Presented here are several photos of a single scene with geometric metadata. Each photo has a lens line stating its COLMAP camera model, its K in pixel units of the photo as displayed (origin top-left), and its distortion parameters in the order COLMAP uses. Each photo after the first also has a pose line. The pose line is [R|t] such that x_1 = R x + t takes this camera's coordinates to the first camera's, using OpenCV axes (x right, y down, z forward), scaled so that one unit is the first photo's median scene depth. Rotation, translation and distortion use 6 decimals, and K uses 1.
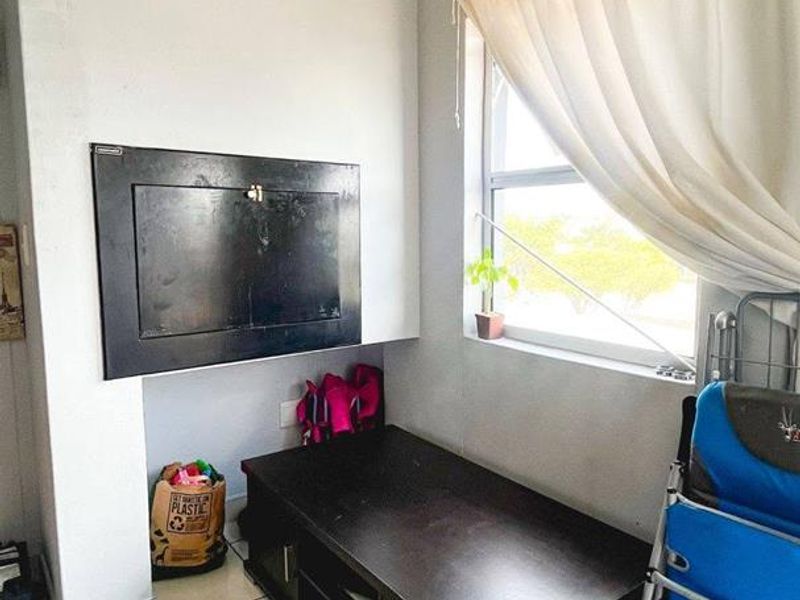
lens RADIAL K [[579.0, 0, 400.2], [0, 579.0, 297.3], [0, 0, 1]] dist [0.008954, 0.001905]
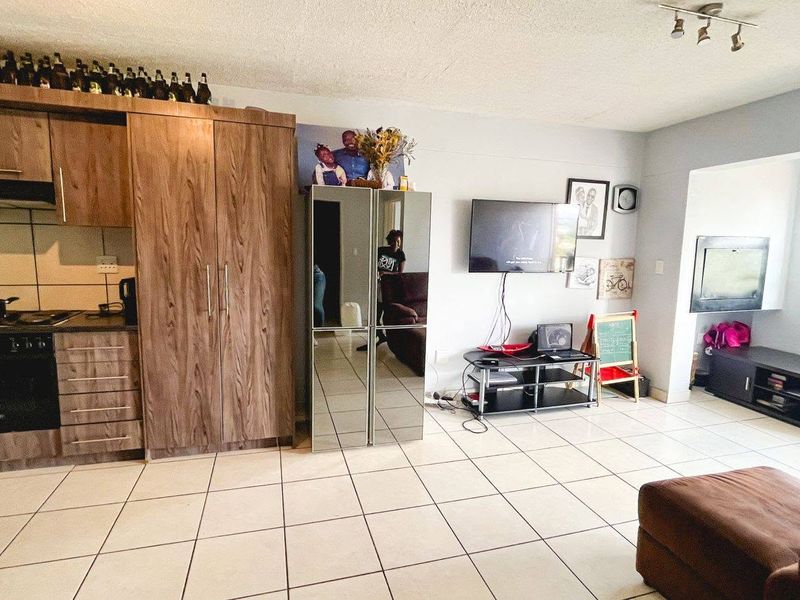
lens RADIAL K [[436.2, 0, 396.0], [0, 436.2, 301.3], [0, 0, 1]] dist [-0.004448, 0.003457]
pose [[0.934130, 0.065104, -0.350946, -1.081639], [-0.055203, 0.997746, 0.038156, 0.074766], [0.352639, -0.016269, 0.935618, -1.593237]]
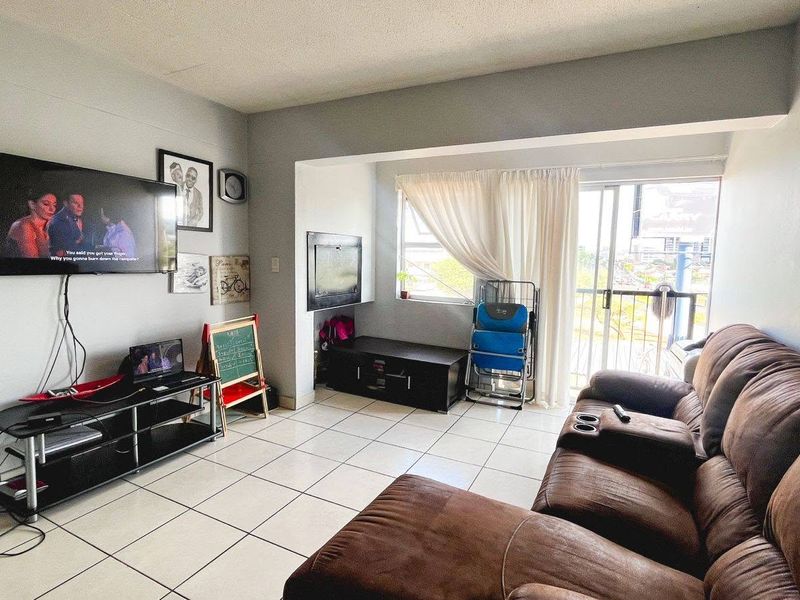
lens RADIAL K [[436.2, 0, 397.1], [0, 436.2, 302.6], [0, 0, 1]] dist [-0.004448, 0.003457]
pose [[0.898396, -0.021465, 0.438661, -1.003913], [0.019939, 0.999768, 0.008087, 0.083769], [-0.438733, 0.001481, 0.898616, -1.118245]]
